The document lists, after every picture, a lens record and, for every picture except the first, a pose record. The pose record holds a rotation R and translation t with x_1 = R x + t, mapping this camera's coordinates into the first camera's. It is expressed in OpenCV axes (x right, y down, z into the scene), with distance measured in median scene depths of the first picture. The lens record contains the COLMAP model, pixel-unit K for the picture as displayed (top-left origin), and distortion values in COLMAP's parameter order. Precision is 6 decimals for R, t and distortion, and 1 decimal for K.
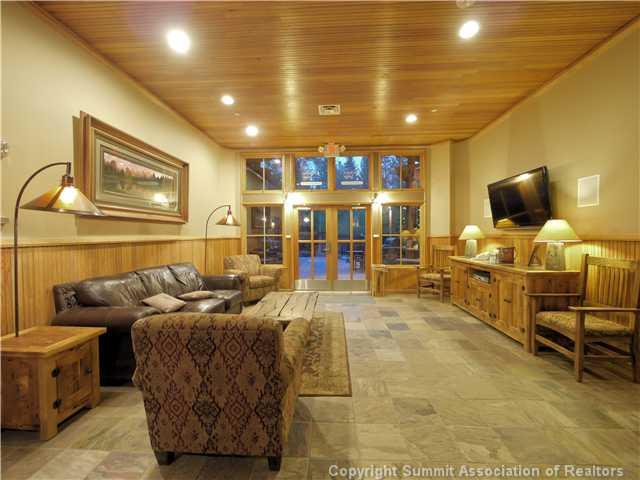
lens RADIAL K [[263.4, 0, 320.0], [0, 263.4, 240.0], [0, 0, 1]] dist [-0.000625, -0.000143]
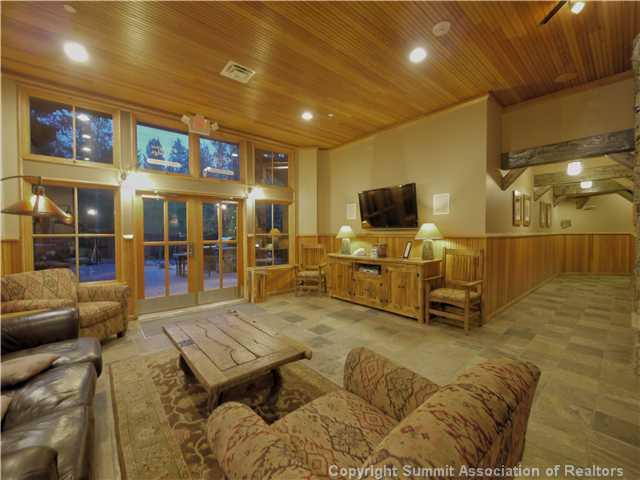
lens RADIAL K [[263.4, 0, 320.0], [0, 263.4, 240.0], [0, 0, 1]] dist [-0.000625, -0.000143]
pose [[0.731027, -0.015739, 0.682167, -0.280762], [0.014634, 0.999866, 0.007387, -0.003963], [-0.682191, 0.004582, 0.731159, 0.235778]]
